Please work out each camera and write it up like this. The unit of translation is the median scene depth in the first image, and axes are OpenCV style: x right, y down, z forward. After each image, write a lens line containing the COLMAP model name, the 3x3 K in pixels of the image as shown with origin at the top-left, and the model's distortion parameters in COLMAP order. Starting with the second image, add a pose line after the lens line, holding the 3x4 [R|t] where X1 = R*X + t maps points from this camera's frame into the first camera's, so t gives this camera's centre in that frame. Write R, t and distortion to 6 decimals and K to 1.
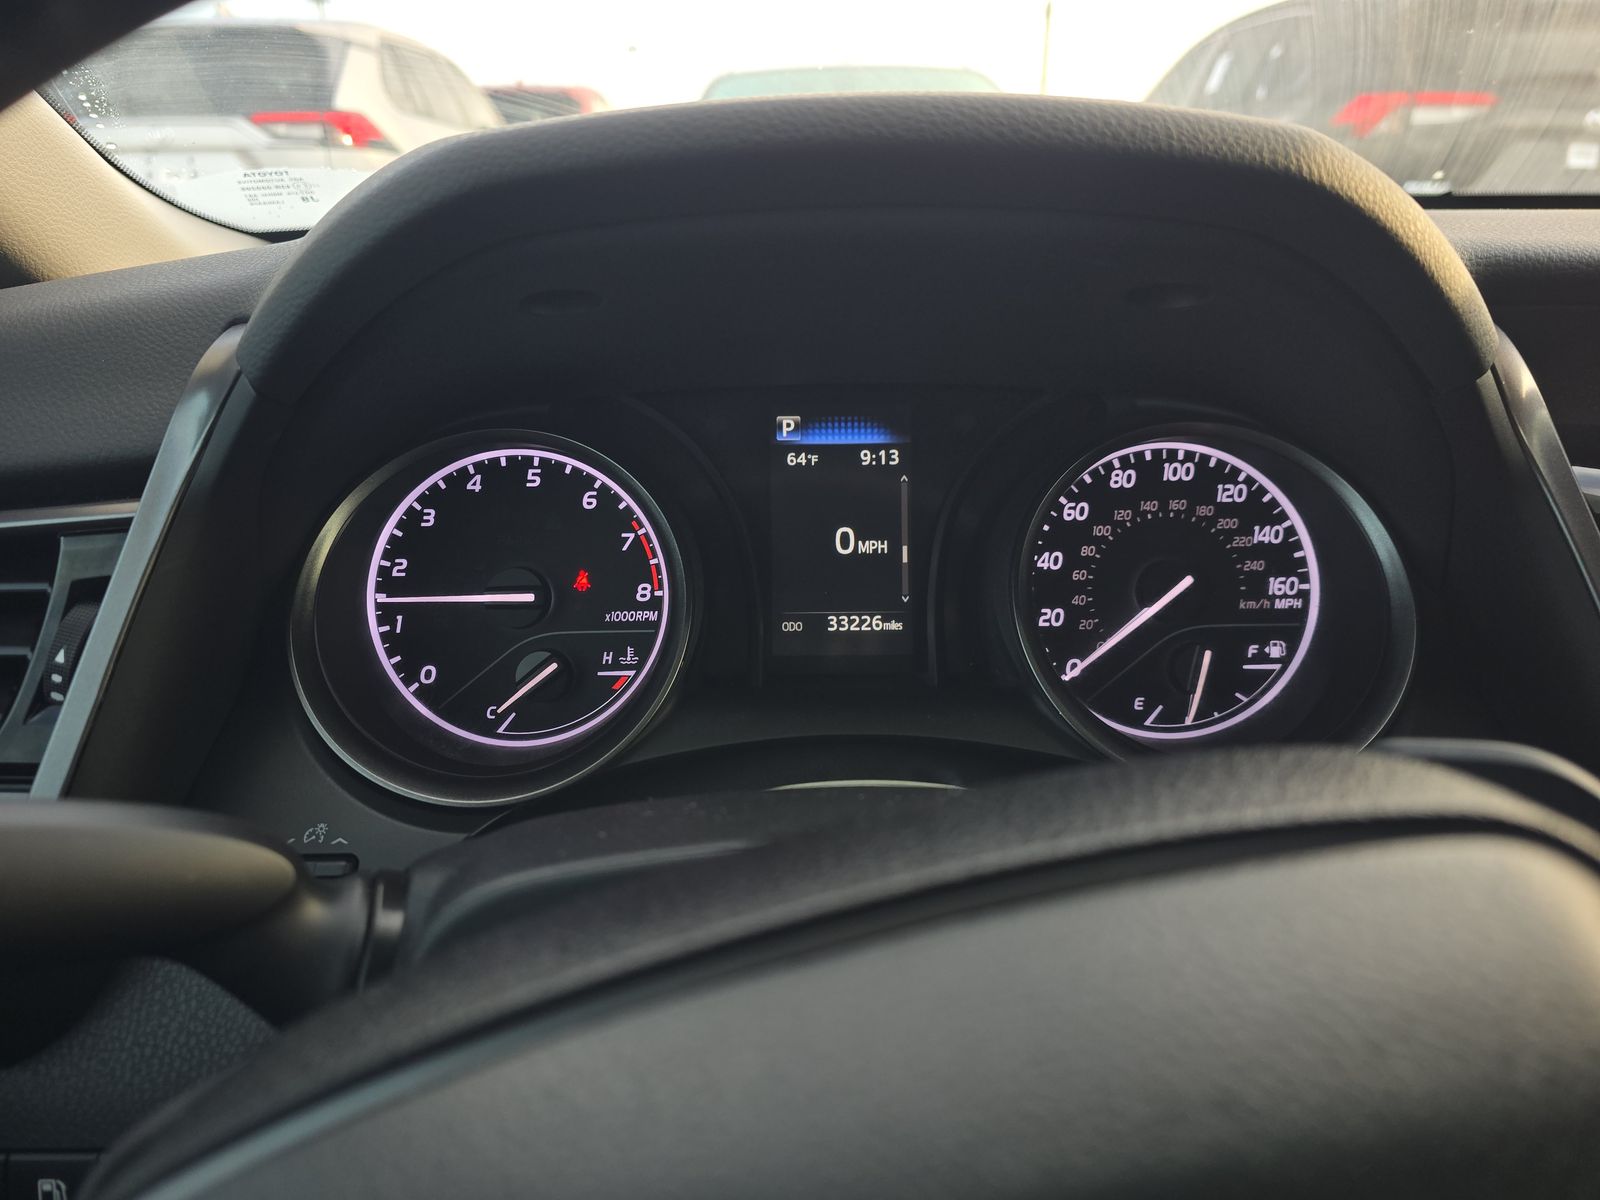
lens RADIAL K [[1072.7, 0, 800.0], [0, 1072.7, 600.0], [0, 0, 1]] dist [-0.041179, -0.001863]
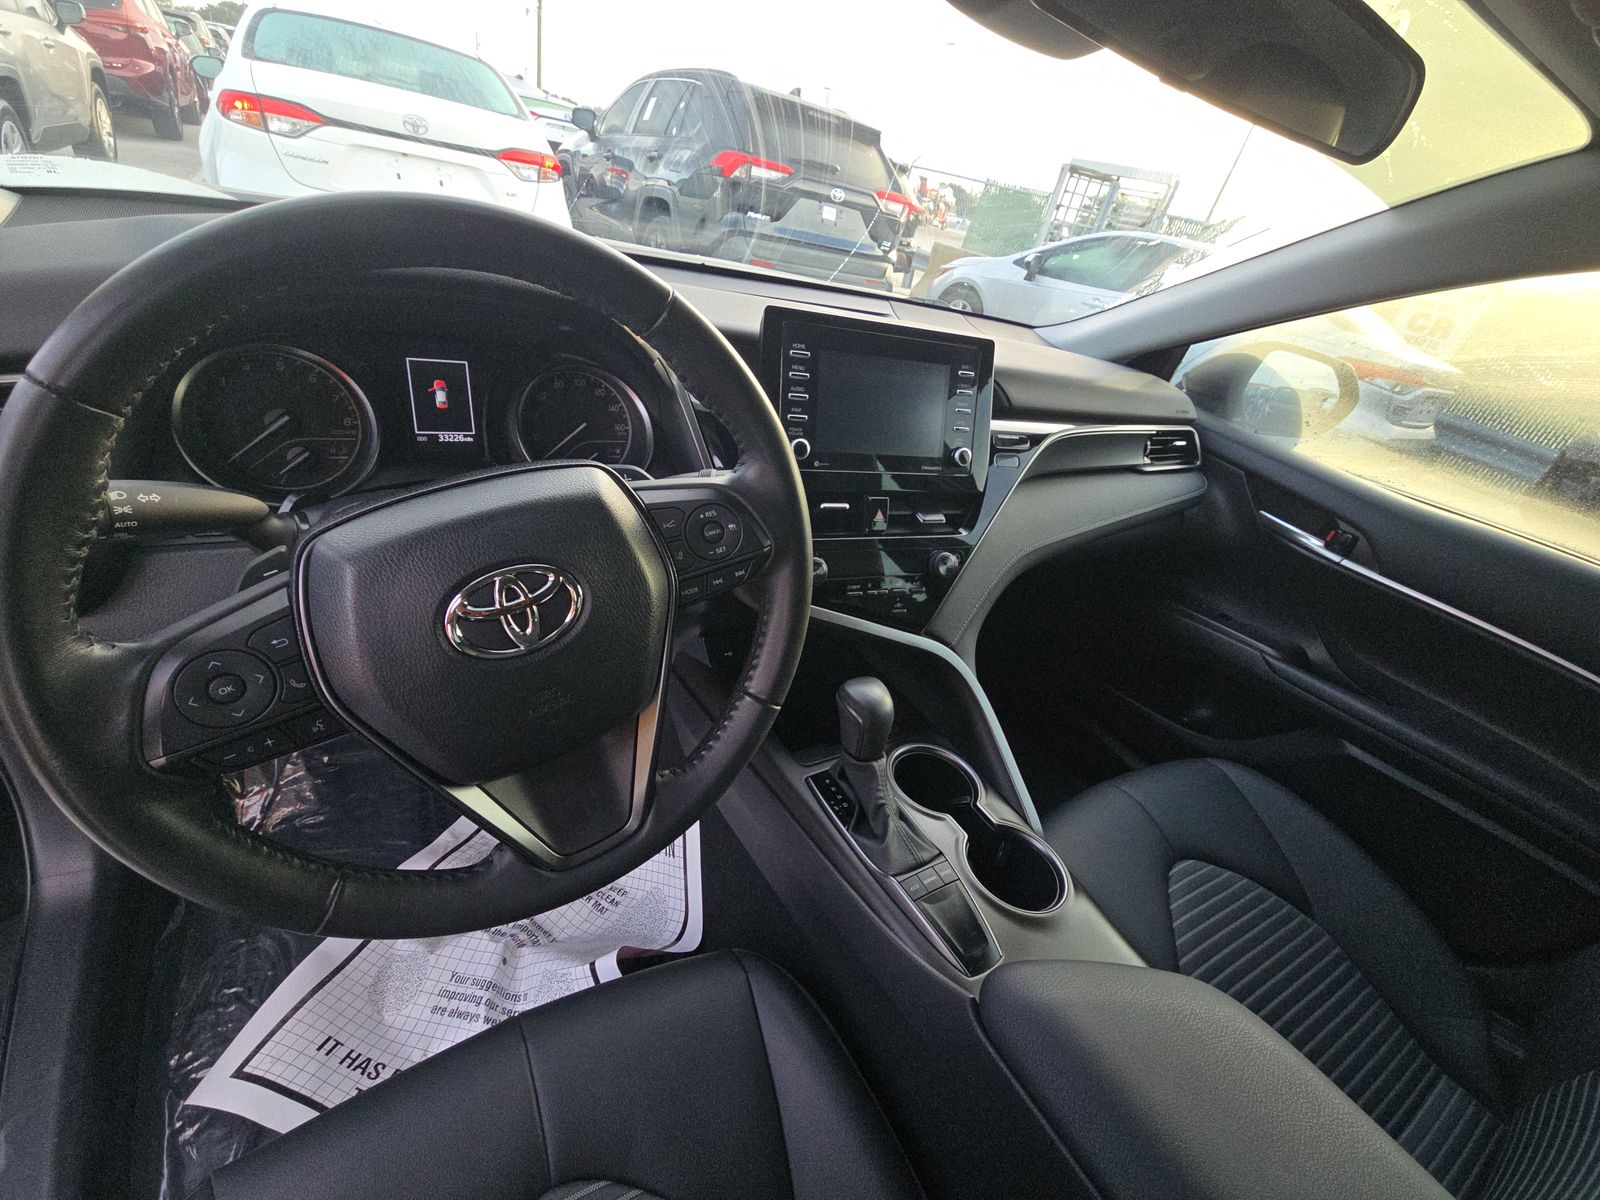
lens RADIAL K [[646.2, 0, 799.8], [0, 646.2, 606.7], [0, 0, 1]] dist [0.000847, -0.000097]
pose [[0.847382, -0.112407, 0.518949, -0.090457], [-0.019412, 0.970124, 0.241831, 0.024791], [-0.530629, -0.214997, 0.819884, -0.788143]]
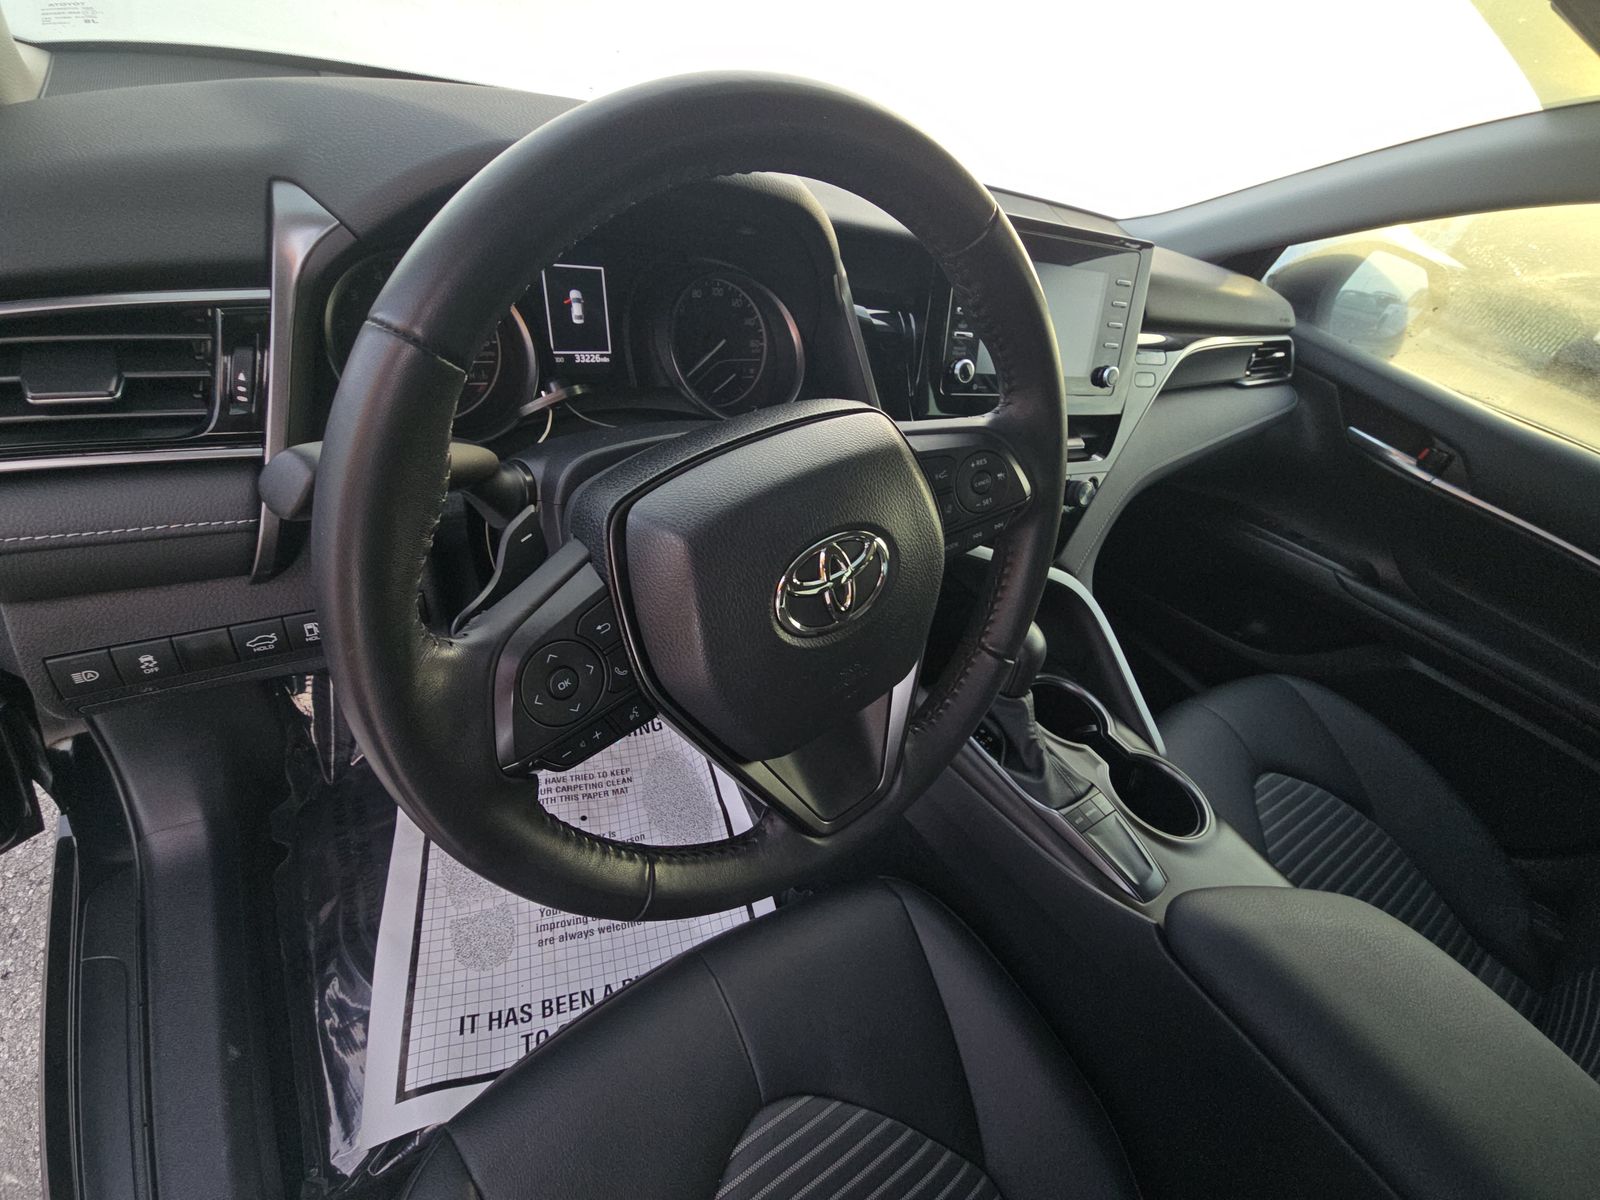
lens RADIAL K [[649.7, 0, 799.9], [0, 649.7, 603.9], [0, 0, 1]] dist [0.003151, -0.000074]
pose [[0.817428, -0.198844, 0.540622, -0.438717], [-0.025221, 0.925275, 0.378457, -0.029538], [-0.575478, -0.322997, 0.751331, -0.450202]]
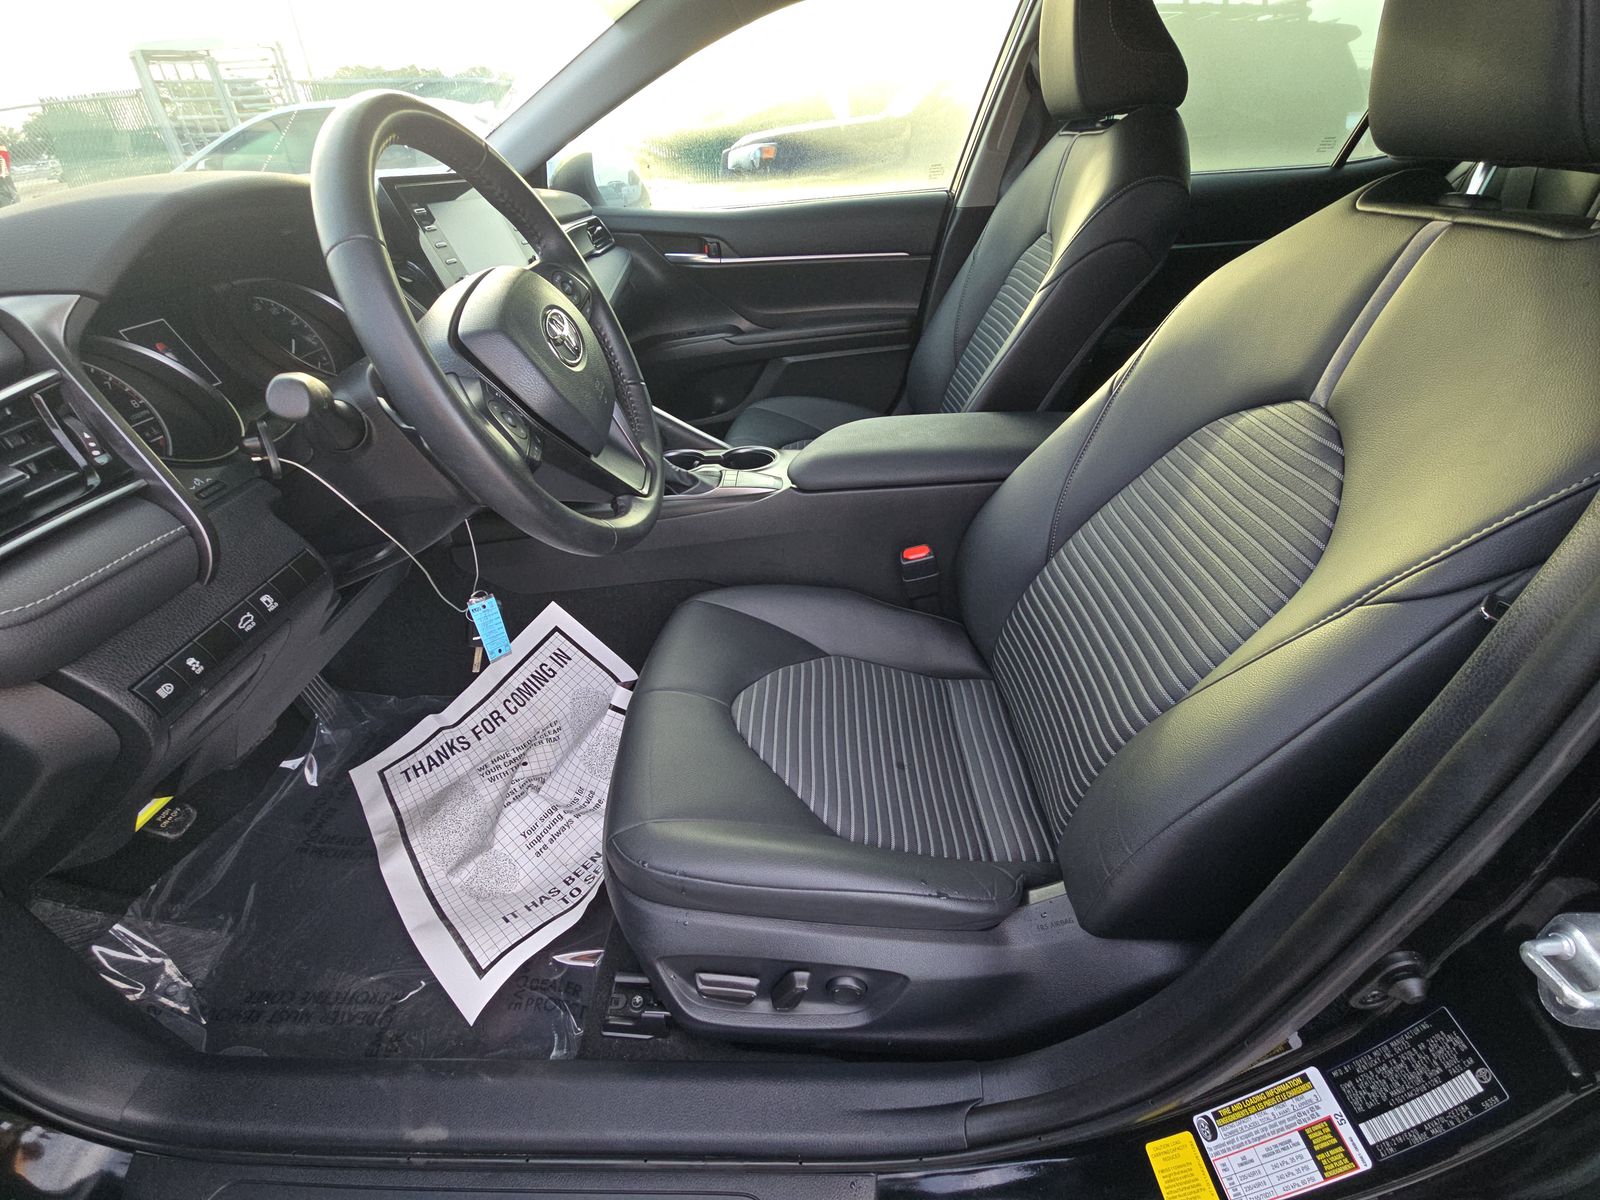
lens RADIAL K [[649.7, 0, 799.9], [0, 649.7, 603.9], [0, 0, 1]] dist [0.003151, -0.000074]
pose [[0.016190, -0.564183, 0.825491, -1.590040], [0.377321, 0.768004, 0.517494, 0.145654], [-0.925941, 0.303096, 0.225312, -0.539702]]
